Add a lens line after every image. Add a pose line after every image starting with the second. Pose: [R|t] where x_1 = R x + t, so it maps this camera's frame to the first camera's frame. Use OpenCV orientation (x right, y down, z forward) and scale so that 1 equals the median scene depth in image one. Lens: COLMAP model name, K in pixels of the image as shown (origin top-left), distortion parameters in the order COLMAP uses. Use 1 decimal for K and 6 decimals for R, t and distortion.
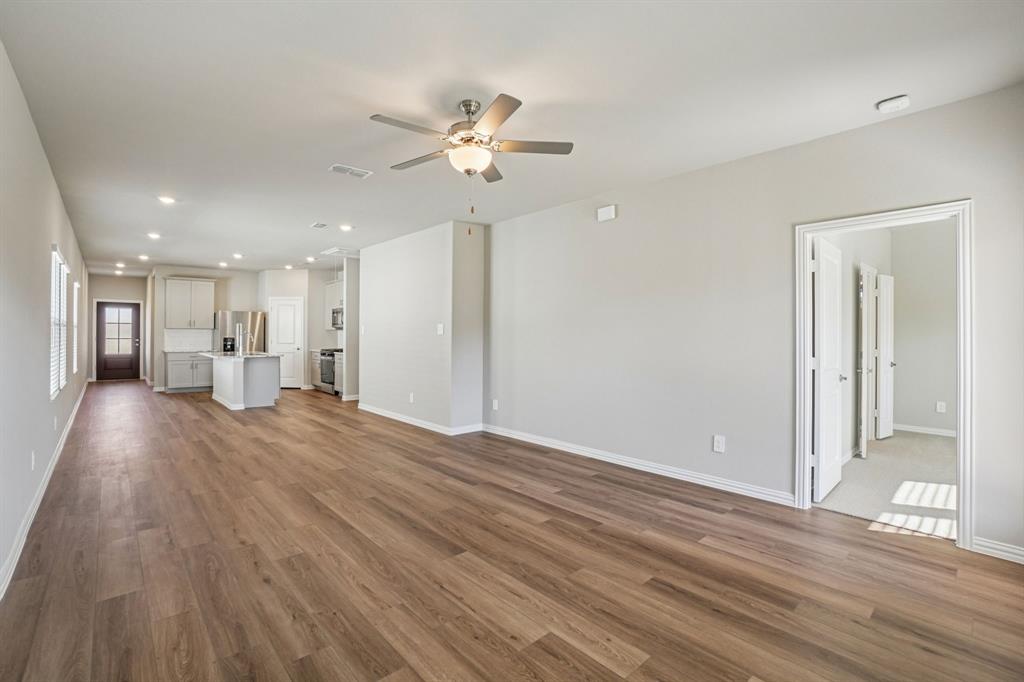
lens RADIAL K [[457.7, 0, 505.5], [0, 457.7, 333.0], [0, 0, 1]] dist [-0.046752, 0.004913]
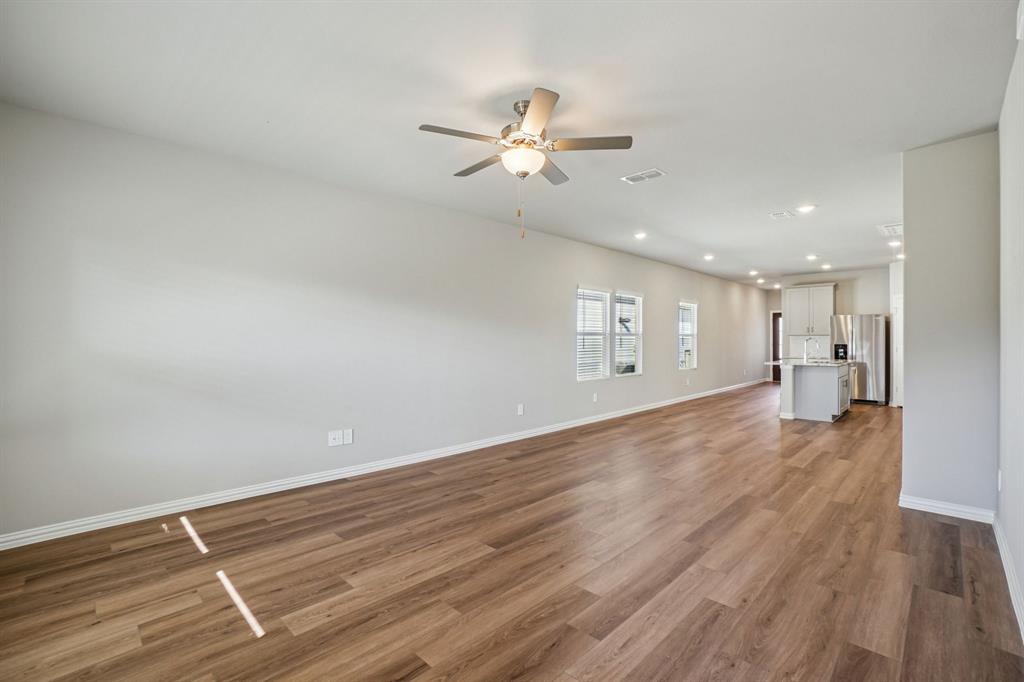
lens RADIAL K [[457.7, 0, 501.8], [0, 457.7, 339.6], [0, 0, 1]] dist [-0.046752, 0.004913]
pose [[0.054376, -0.006419, -0.998500, 0.897314], [0.005312, 0.999967, -0.006139, 0.009156], [0.998506, -0.004970, 0.054409, 0.904310]]
